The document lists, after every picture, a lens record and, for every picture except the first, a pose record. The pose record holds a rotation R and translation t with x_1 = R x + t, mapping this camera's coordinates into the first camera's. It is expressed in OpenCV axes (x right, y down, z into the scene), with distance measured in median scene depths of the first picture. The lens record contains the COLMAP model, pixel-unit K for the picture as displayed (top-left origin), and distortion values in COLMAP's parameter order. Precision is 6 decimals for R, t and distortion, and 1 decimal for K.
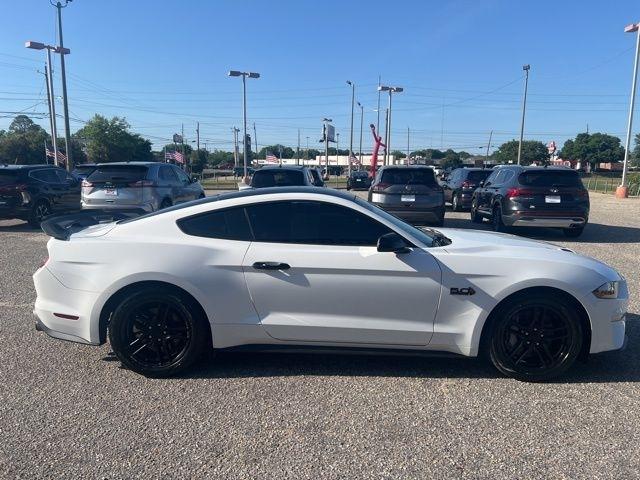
lens RADIAL K [[477.8, 0, 316.8], [0, 477.8, 238.4], [0, 0, 1]] dist [0.040193, -0.044428]
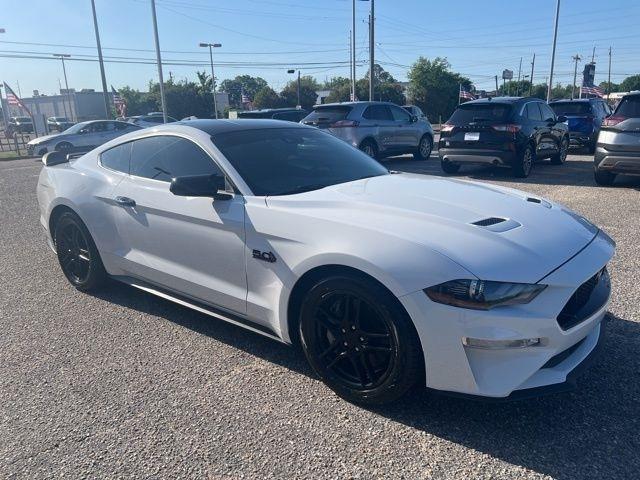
lens RADIAL K [[477.8, 0, 319.9], [0, 477.8, 240.0], [0, 0, 1]] dist [0.040193, -0.044428]
pose [[0.786975, 0.130443, -0.603038, 0.256163], [-0.056271, 0.988496, 0.140387, -0.008221], [0.614414, -0.076547, 0.785262, 0.142356]]
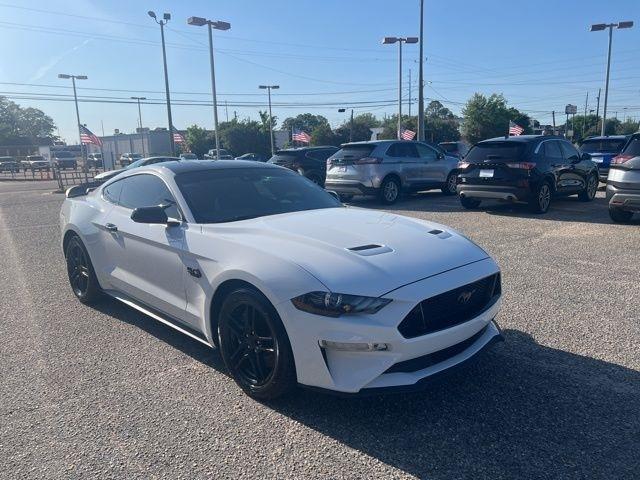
lens RADIAL K [[477.8, 0, 320.2], [0, 477.8, 236.9], [0, 0, 1]] dist [0.040193, -0.044428]
pose [[0.705562, 0.098527, -0.701765, 0.345658], [-0.067510, 0.995129, 0.071840, -0.012557], [0.705425, -0.003311, 0.708777, 0.159637]]
